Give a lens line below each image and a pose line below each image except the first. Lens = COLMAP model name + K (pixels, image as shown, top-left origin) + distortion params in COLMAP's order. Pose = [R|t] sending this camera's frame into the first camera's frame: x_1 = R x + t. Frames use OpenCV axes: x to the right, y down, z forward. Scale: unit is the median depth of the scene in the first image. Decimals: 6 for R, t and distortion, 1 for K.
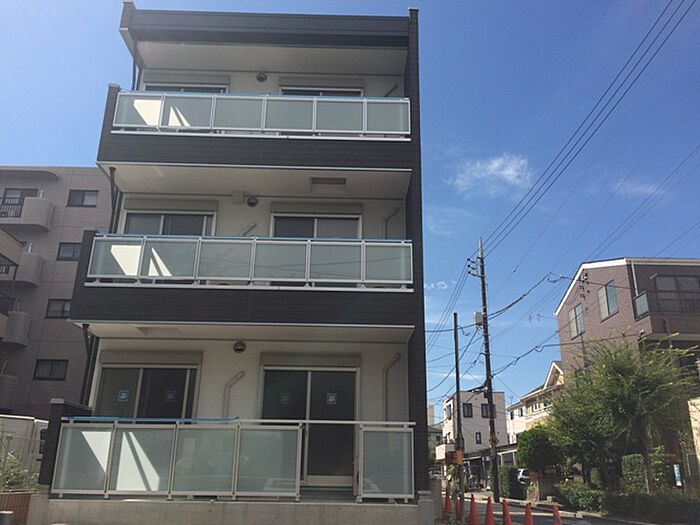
lens RADIAL K [[599.4, 0, 355.4], [0, 599.4, 268.1], [0, 0, 1]] dist [0.045483, -0.058846]
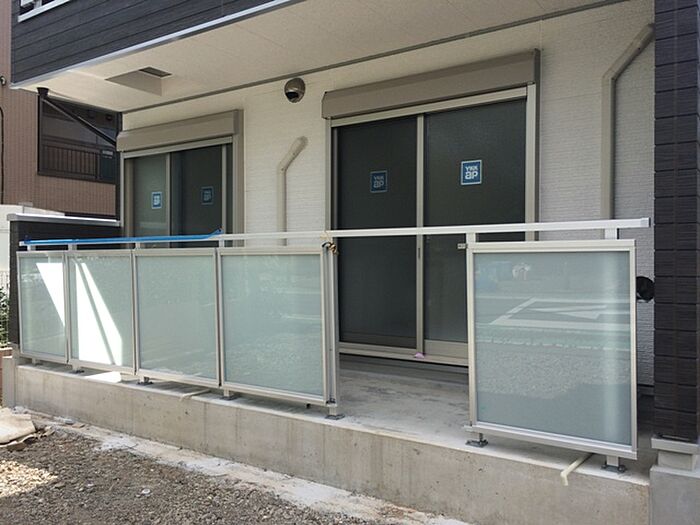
lens RADIAL K [[599.4, 0, 351.8], [0, 599.4, 263.7], [0, 0, 1]] dist [0.045483, -0.058846]
pose [[0.814760, -0.013124, -0.579649, 0.133807], [0.196284, 0.946954, 0.254459, 0.153528], [0.545562, -0.321100, 0.774117, 0.605341]]
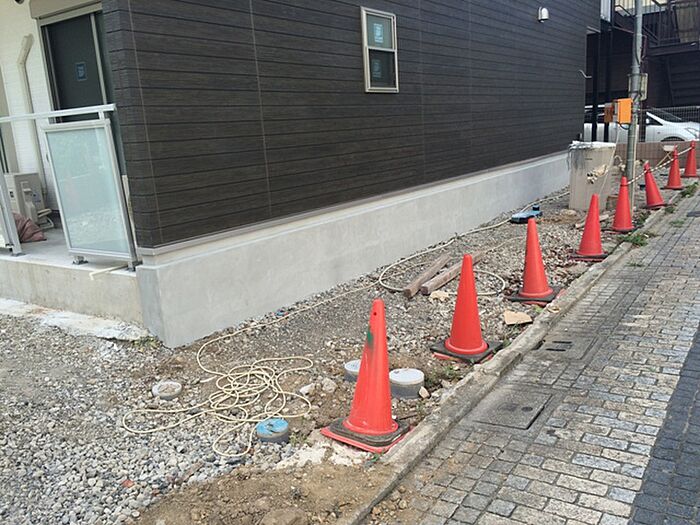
lens RADIAL K [[599.4, 0, 352.9], [0, 599.4, 249.9], [0, 0, 1]] dist [0.045483, -0.058846]
pose [[0.816854, 0.050238, -0.574653, 0.433904], [0.268747, 0.848336, 0.456181, 0.167081], [0.510417, -0.527070, 0.679465, 0.644851]]
